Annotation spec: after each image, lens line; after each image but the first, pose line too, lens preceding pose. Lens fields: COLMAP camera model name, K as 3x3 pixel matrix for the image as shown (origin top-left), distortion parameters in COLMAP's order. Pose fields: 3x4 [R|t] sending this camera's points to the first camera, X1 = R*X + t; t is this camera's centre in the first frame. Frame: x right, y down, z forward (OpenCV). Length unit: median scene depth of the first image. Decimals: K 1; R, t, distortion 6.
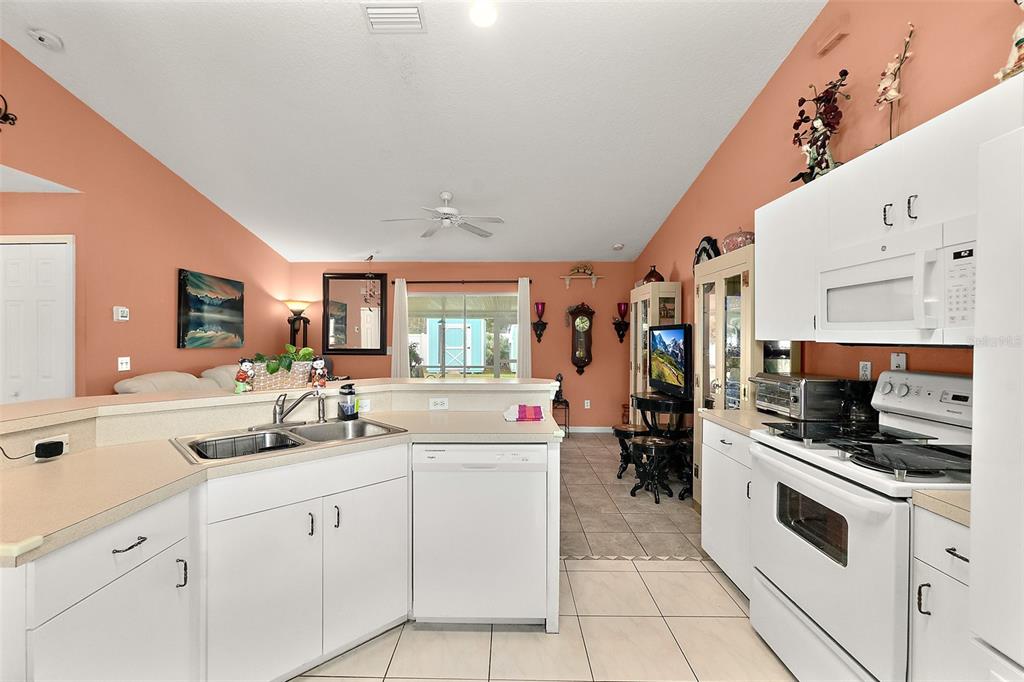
lens RADIAL K [[448.5, 0, 506.5], [0, 448.5, 340.3], [0, 0, 1]] dist [-0.002914, 0.001850]
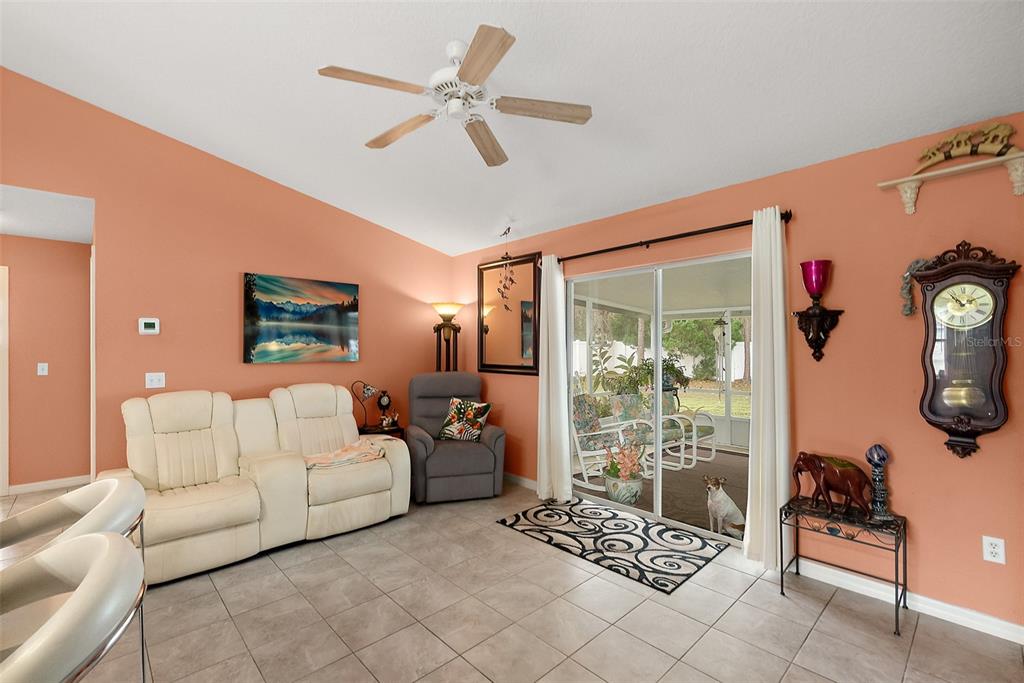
lens RADIAL K [[448.5, 0, 506.1], [0, 448.5, 346.4], [0, 0, 1]] dist [-0.002914, 0.001850]
pose [[0.686936, -0.008065, -0.726673, 0.217942], [0.001617, 0.999953, -0.009569, -0.005011], [0.726716, 0.005398, 0.686917, 0.640440]]
